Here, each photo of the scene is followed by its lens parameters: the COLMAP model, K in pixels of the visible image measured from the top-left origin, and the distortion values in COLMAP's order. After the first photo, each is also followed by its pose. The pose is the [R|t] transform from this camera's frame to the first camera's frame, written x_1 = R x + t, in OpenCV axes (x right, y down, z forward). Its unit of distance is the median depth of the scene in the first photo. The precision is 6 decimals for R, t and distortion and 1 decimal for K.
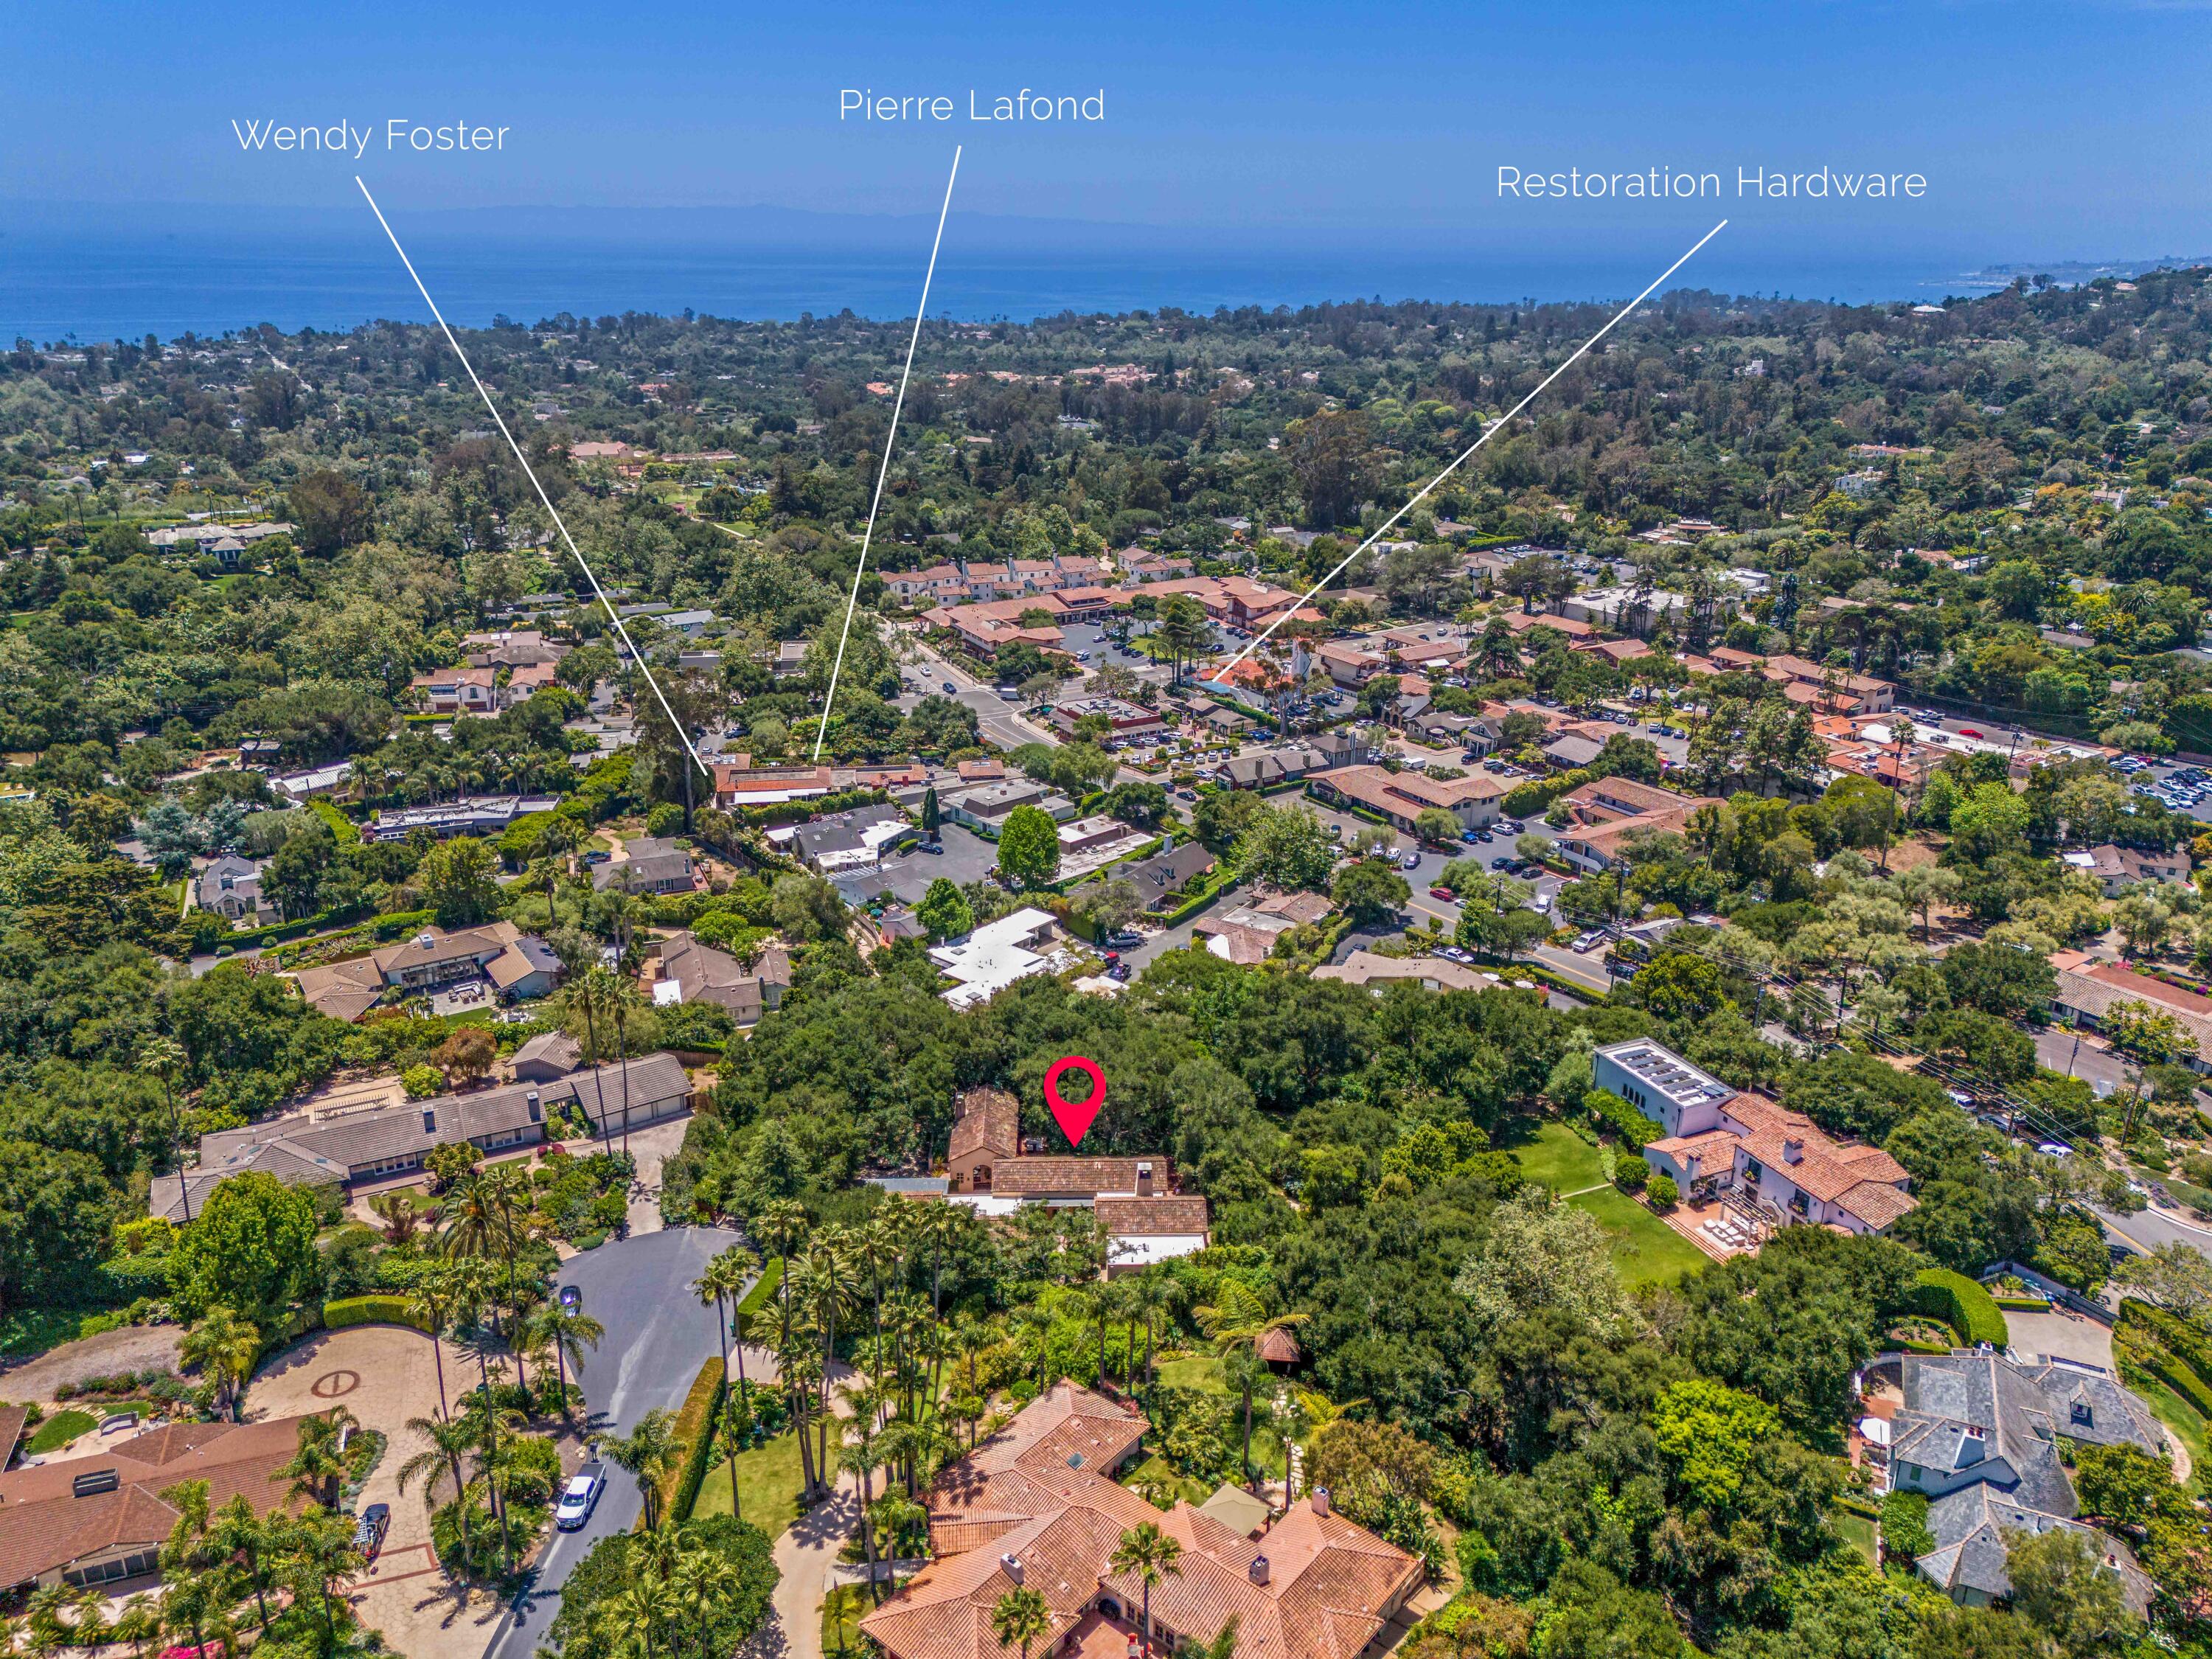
lens RADIAL K [[1619.2, 0, 1104.9], [0, 1619.2, 844.6], [0, 0, 1]] dist [0.072413, -0.058209]
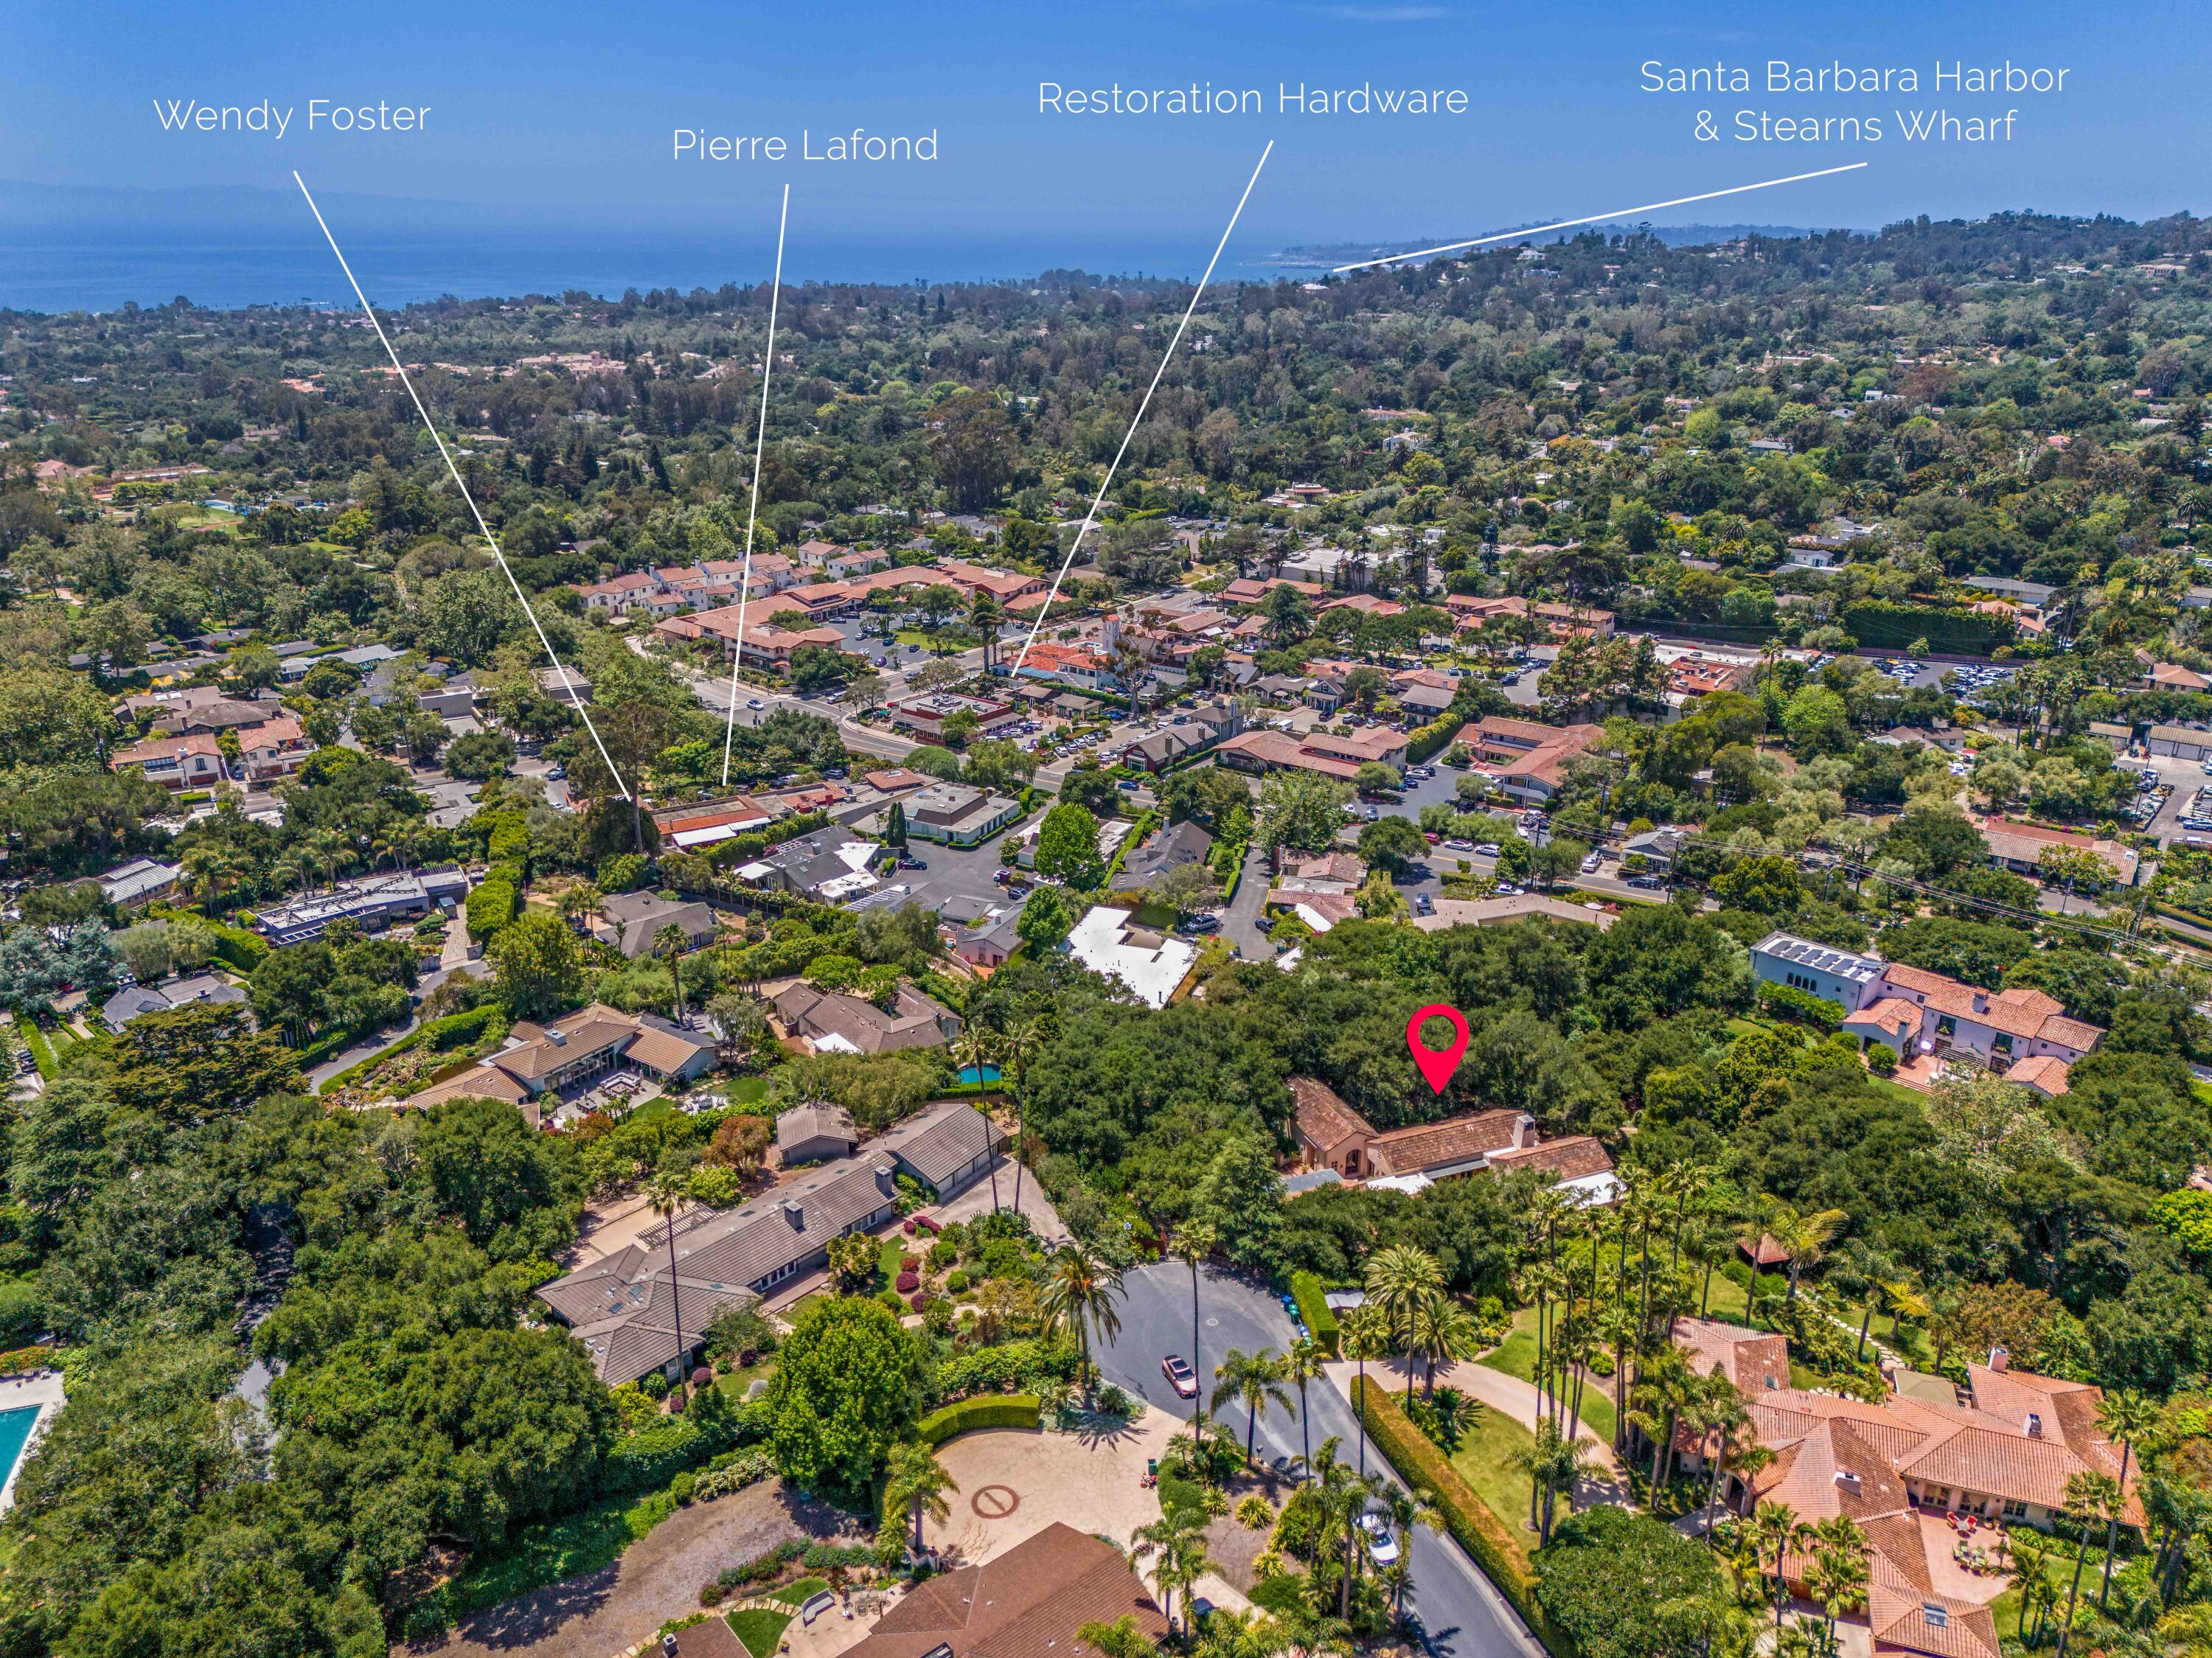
lens RADIAL K [[1616.6, 0, 1106.0], [0, 1616.6, 829.0], [0, 0, 1]] dist [0.086381, -0.092871]
pose [[0.932836, -0.129307, 0.336299, -0.293784], [0.128577, 0.991396, 0.024541, -0.024871], [-0.336579, 0.020347, 0.941435, 0.051705]]
